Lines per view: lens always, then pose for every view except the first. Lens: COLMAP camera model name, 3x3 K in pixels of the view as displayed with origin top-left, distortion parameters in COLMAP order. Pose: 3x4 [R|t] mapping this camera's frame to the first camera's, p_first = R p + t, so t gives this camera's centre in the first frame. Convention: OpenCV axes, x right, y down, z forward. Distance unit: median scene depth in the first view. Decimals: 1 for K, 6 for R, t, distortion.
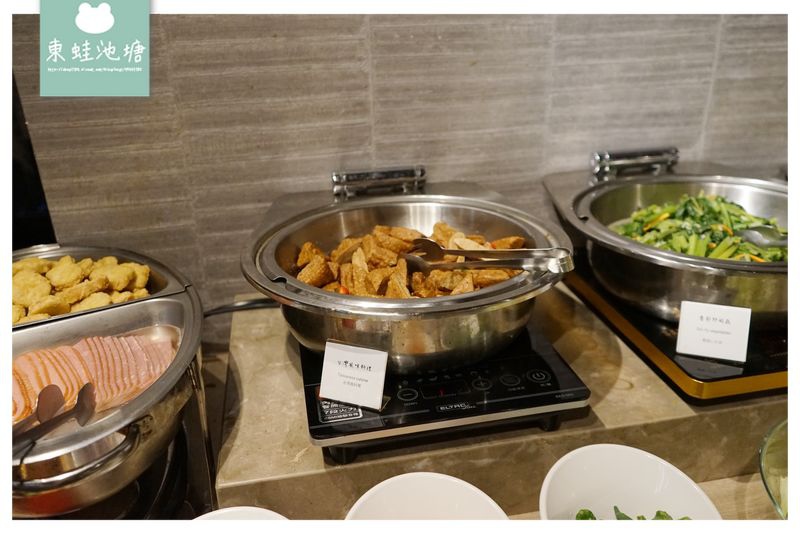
lens RADIAL K [[633.5, 0, 399.2], [0, 633.5, 270.3], [0, 0, 1]] dist [-0.013399, 0.003664]
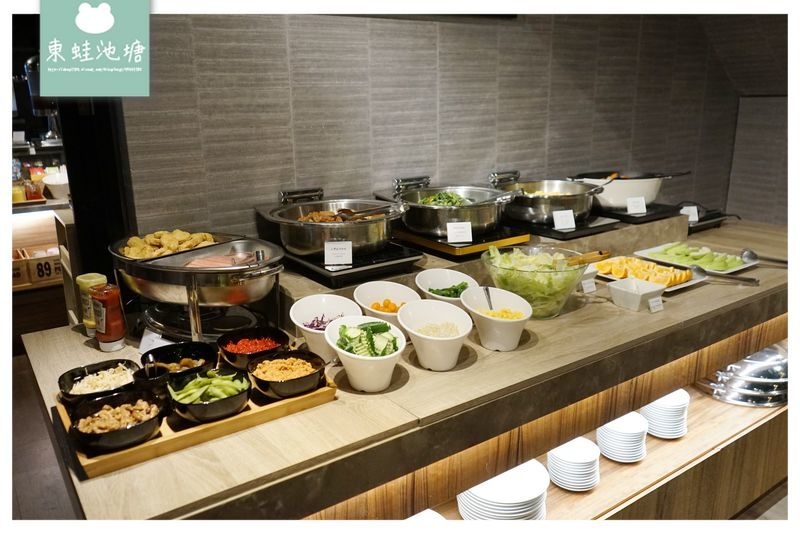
lens RADIAL K [[633.5, 0, 400.4], [0, 633.5, 266.0], [0, 0, 1]] dist [-0.013399, 0.003664]
pose [[0.907983, -0.095508, 0.407978, -0.593127], [0.158193, 0.979754, -0.122707, 0.379145], [-0.387998, 0.175955, 0.904708, -0.917268]]
